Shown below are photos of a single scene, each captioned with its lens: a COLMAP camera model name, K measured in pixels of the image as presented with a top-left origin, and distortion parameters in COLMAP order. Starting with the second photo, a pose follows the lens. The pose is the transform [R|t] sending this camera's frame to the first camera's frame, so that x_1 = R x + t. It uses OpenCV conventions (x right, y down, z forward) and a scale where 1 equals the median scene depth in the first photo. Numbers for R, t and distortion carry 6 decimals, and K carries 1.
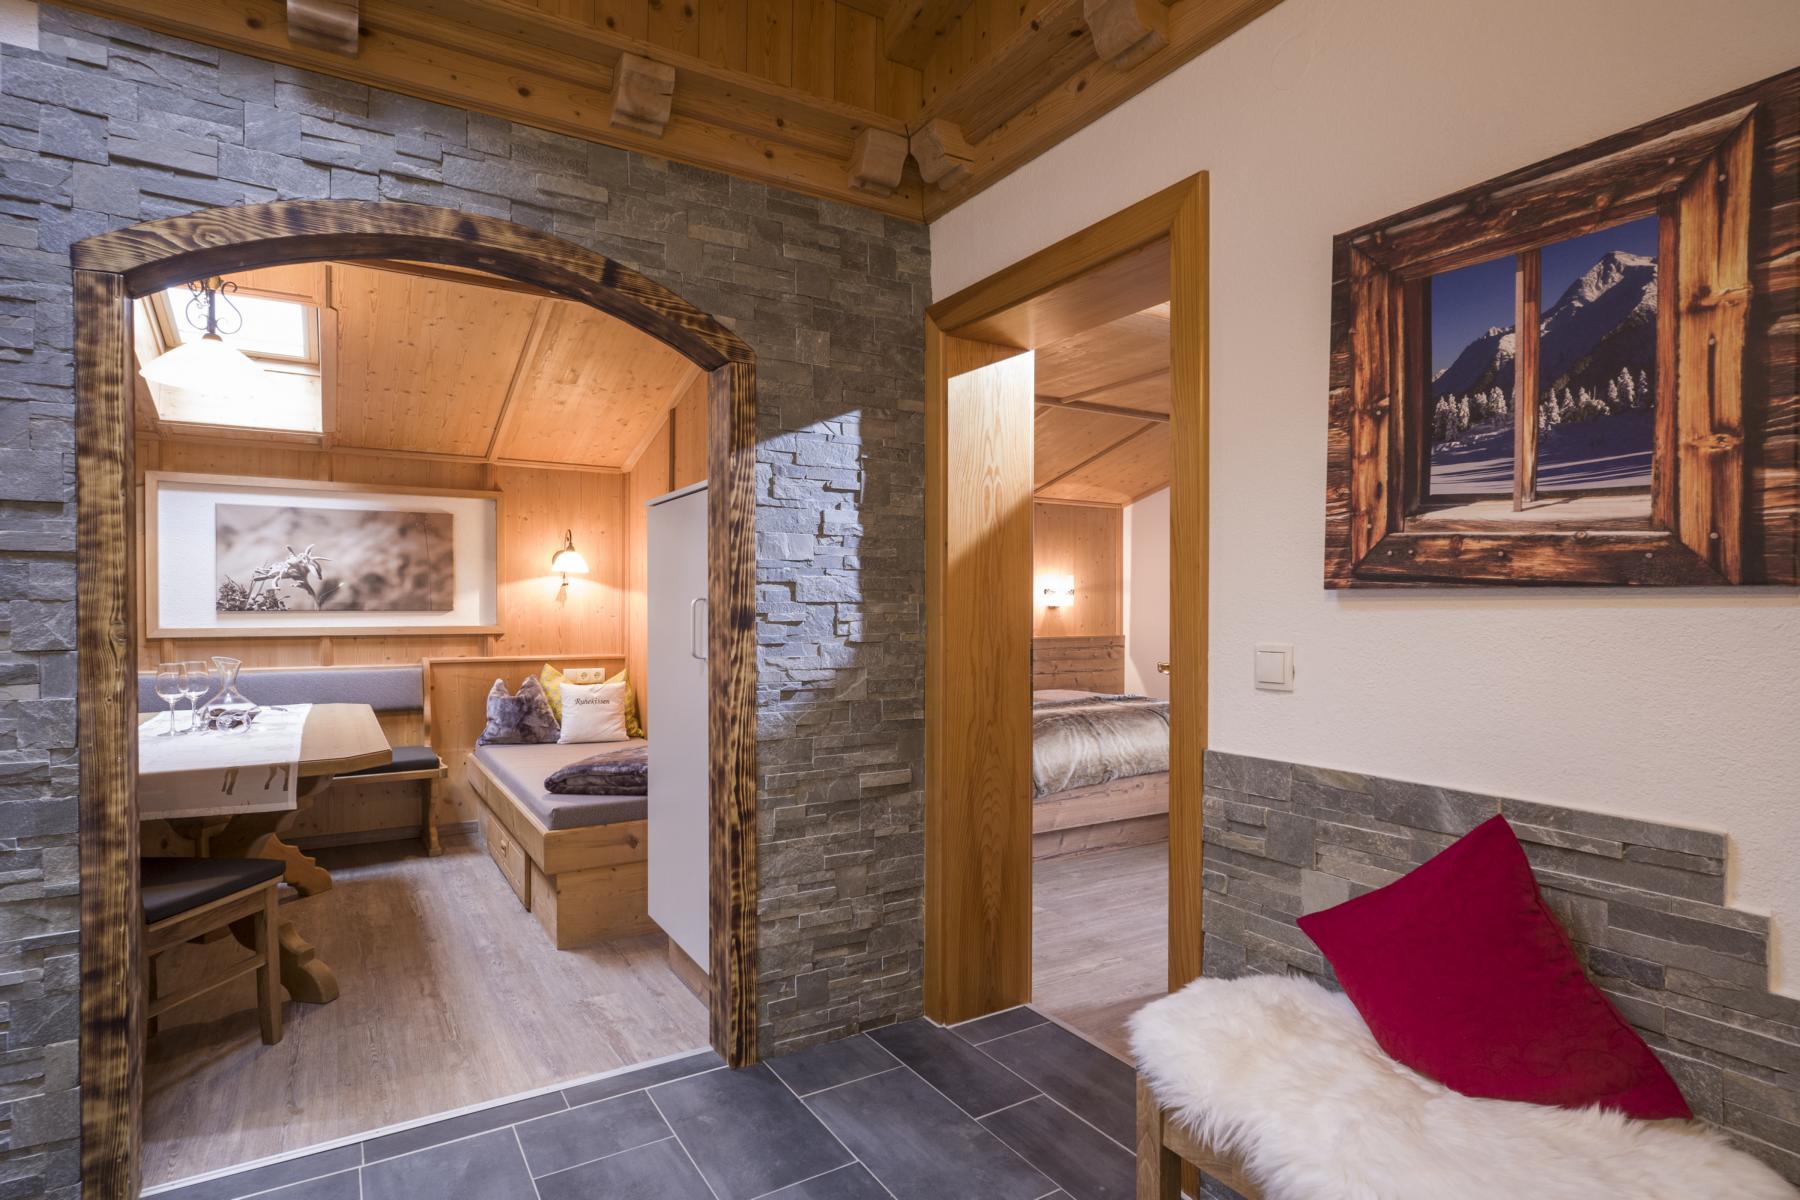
lens RADIAL K [[939.9, 0, 918.1], [0, 939.9, 616.0], [0, 0, 1]] dist [-0.003726, 0.003030]
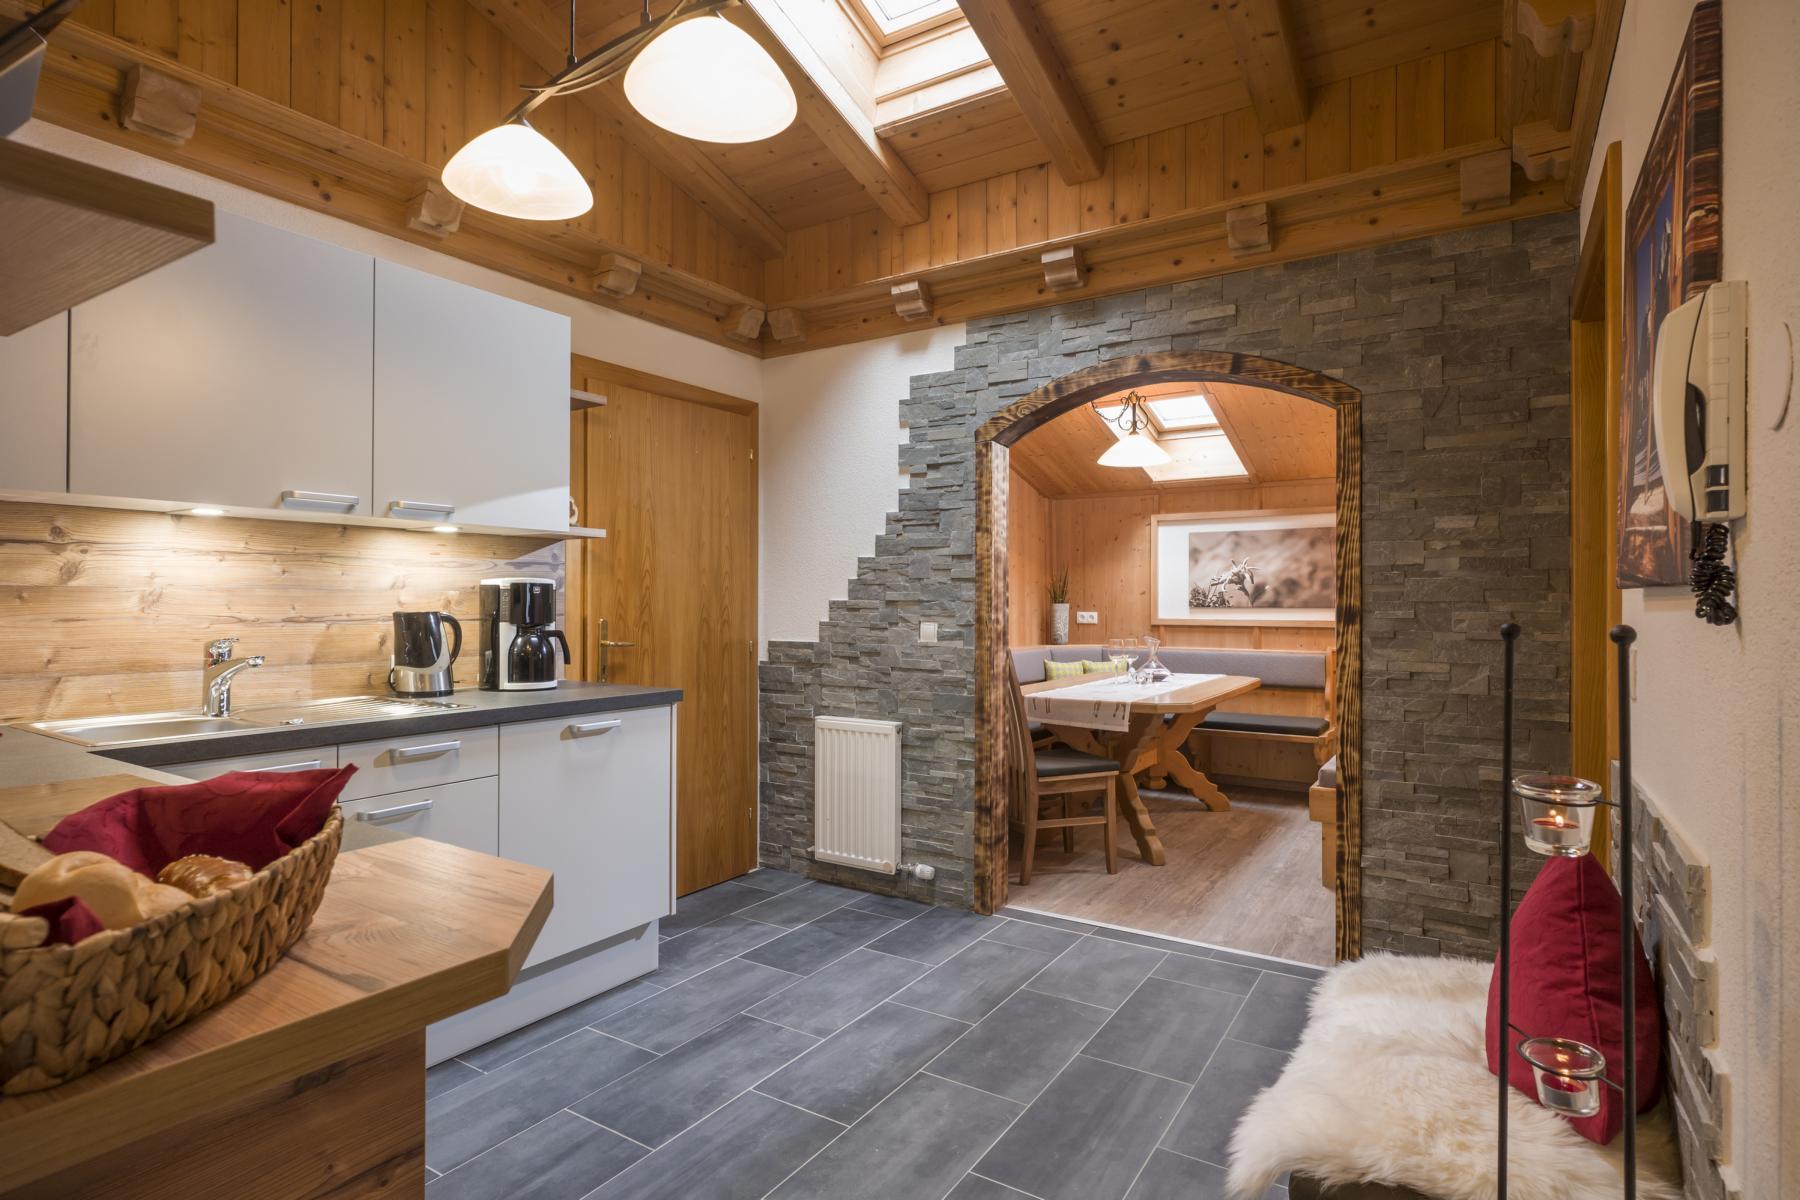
lens RADIAL K [[939.9, 0, 904.9], [0, 939.9, 600.2], [0, 0, 1]] dist [-0.003726, 0.003030]
pose [[0.434880, -0.001487, -0.900487, 0.578894], [-0.011248, 0.999912, -0.007083, -0.001517], [0.900418, 0.013209, 0.434825, -0.030731]]
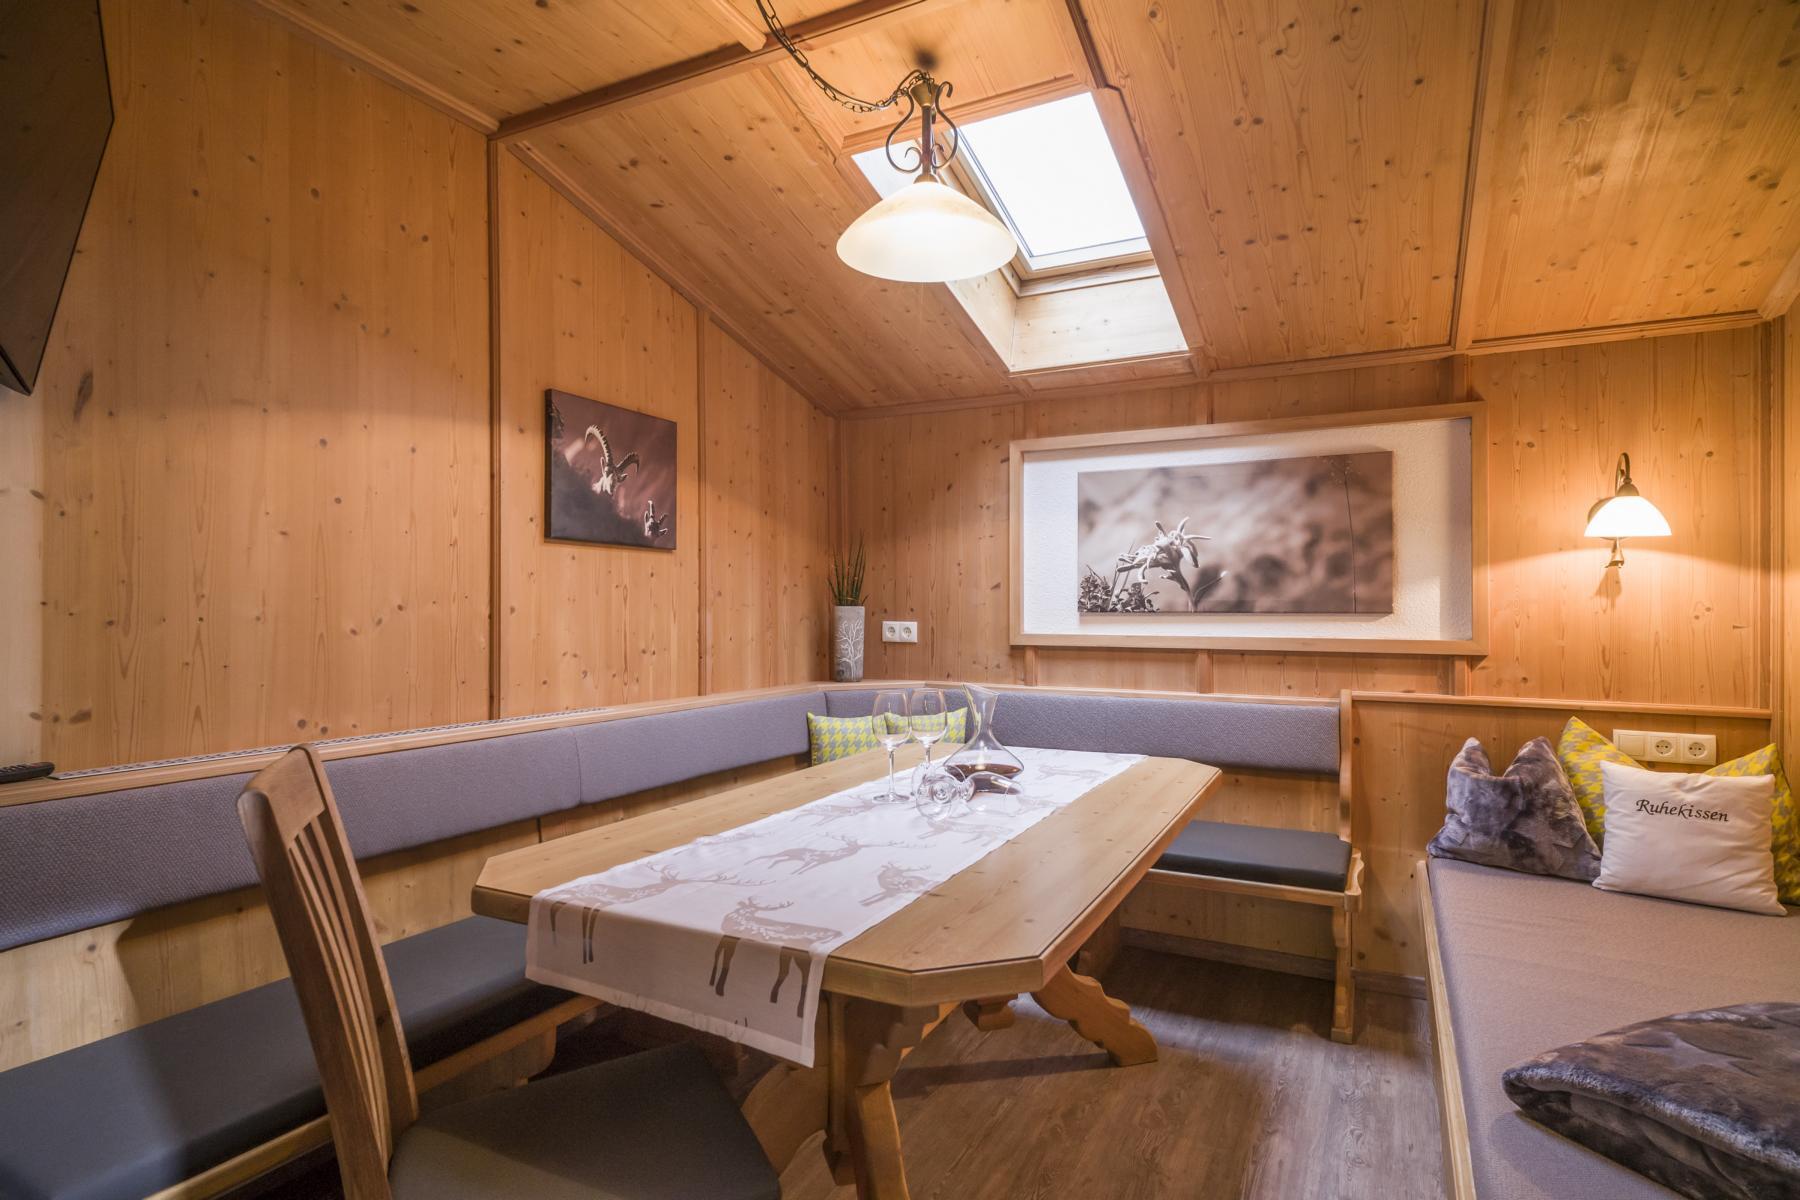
lens RADIAL K [[939.9, 0, 895.5], [0, 939.9, 599.3], [0, 0, 1]] dist [-0.003726, 0.003030]
pose [[0.500116, -0.007030, -0.865930, -0.250729], [-0.009533, 0.999862, -0.013623, -0.006710], [0.865906, 0.015067, 0.499980, 0.780309]]
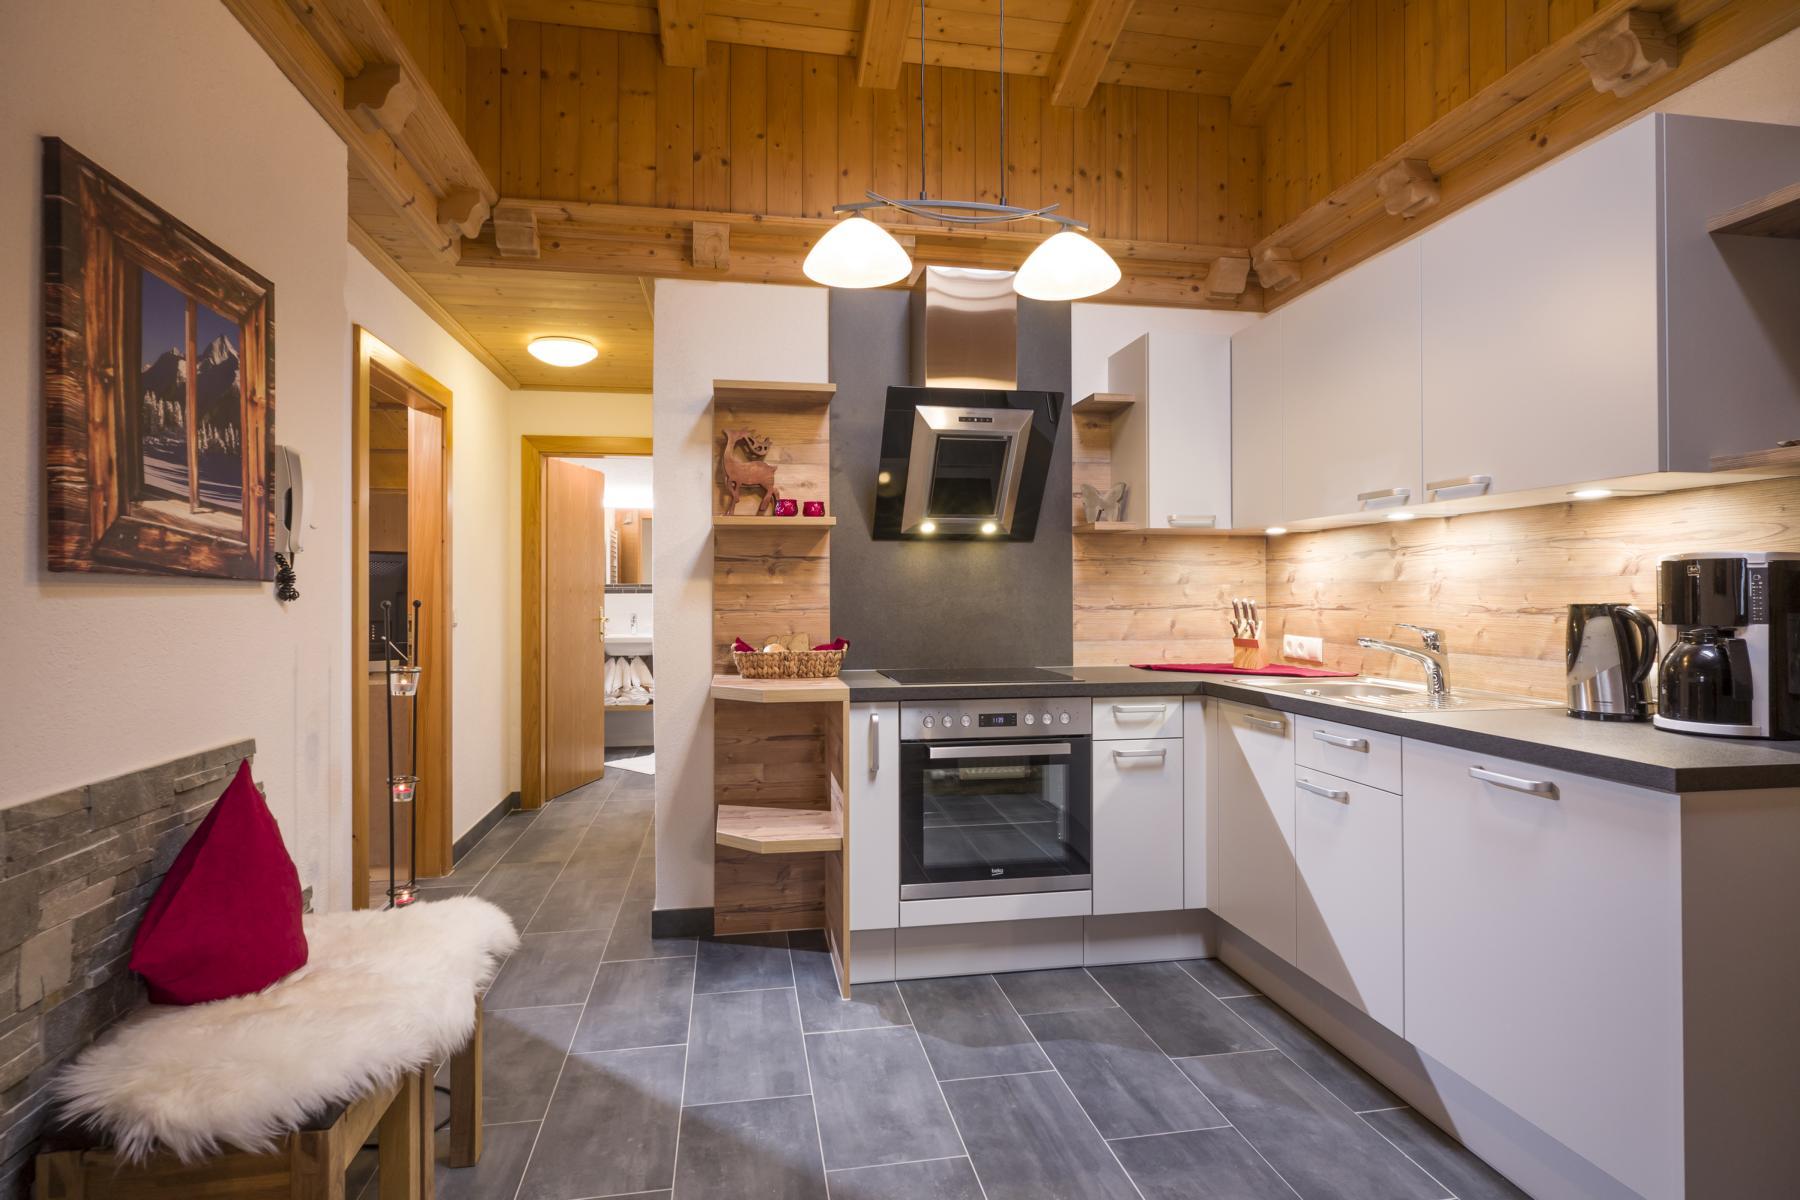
lens RADIAL K [[939.9, 0, 902.3], [0, 939.9, 591.2], [0, 0, 1]] dist [-0.003726, 0.003030]
pose [[-0.926792, 0.002485, 0.375568, -0.319094], [0.004635, 0.999978, 0.004823, -0.007227], [-0.375547, 0.006211, -0.926782, 0.875246]]
